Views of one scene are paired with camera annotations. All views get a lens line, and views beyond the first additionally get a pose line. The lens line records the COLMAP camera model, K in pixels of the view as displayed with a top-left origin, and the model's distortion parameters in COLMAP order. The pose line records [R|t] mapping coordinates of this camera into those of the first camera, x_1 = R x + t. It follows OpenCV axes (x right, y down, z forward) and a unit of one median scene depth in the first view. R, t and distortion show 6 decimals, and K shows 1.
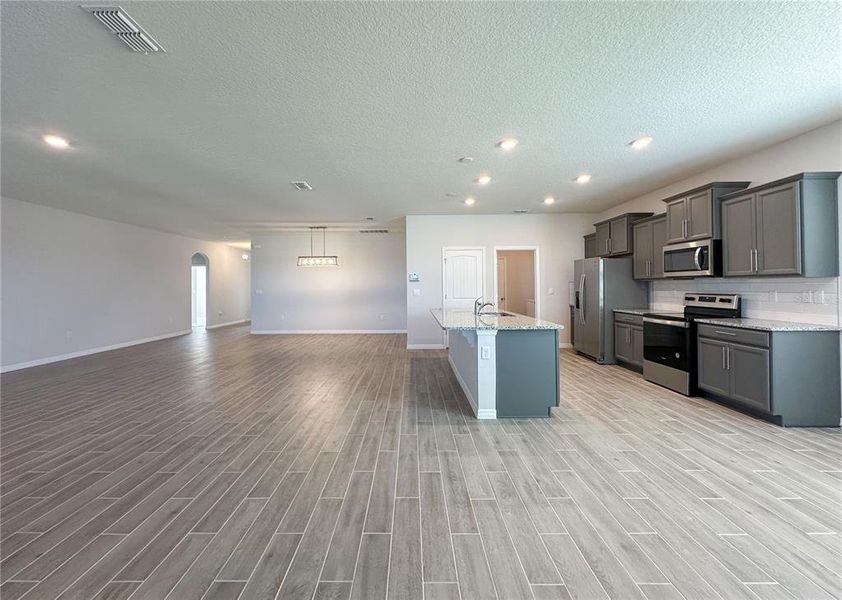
lens RADIAL K [[349.1, 0, 407.1], [0, 349.1, 282.9], [0, 0, 1]] dist [-0.002830, -0.000177]
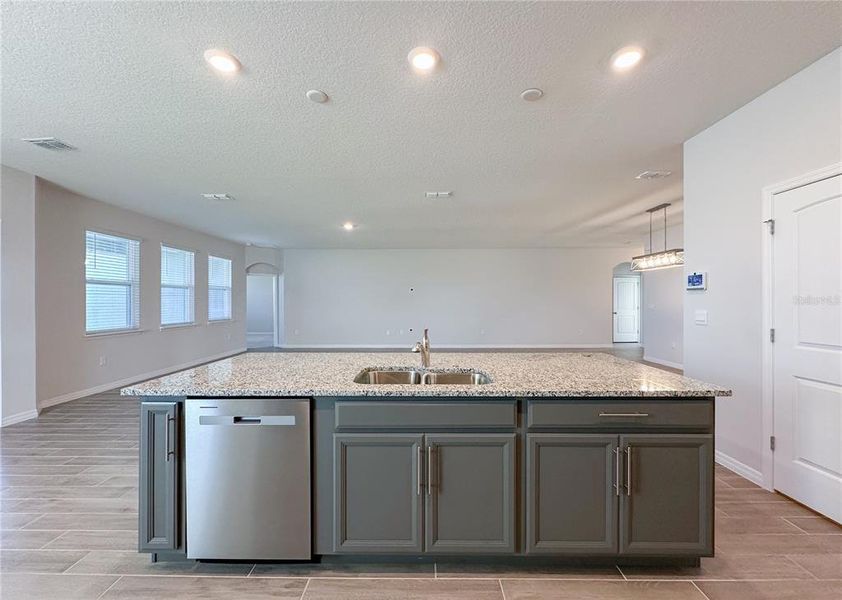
lens RADIAL K [[338.0, 0, 421.0], [0, 338.0, 300.0], [0, 0, 1]] dist [-0.003019, -0.000226]
pose [[-0.001167, 0.005068, -0.999986, 0.708051], [0.014778, 0.999878, 0.005050, 0.000273], [0.999890, -0.014772, -0.001241, 1.095171]]
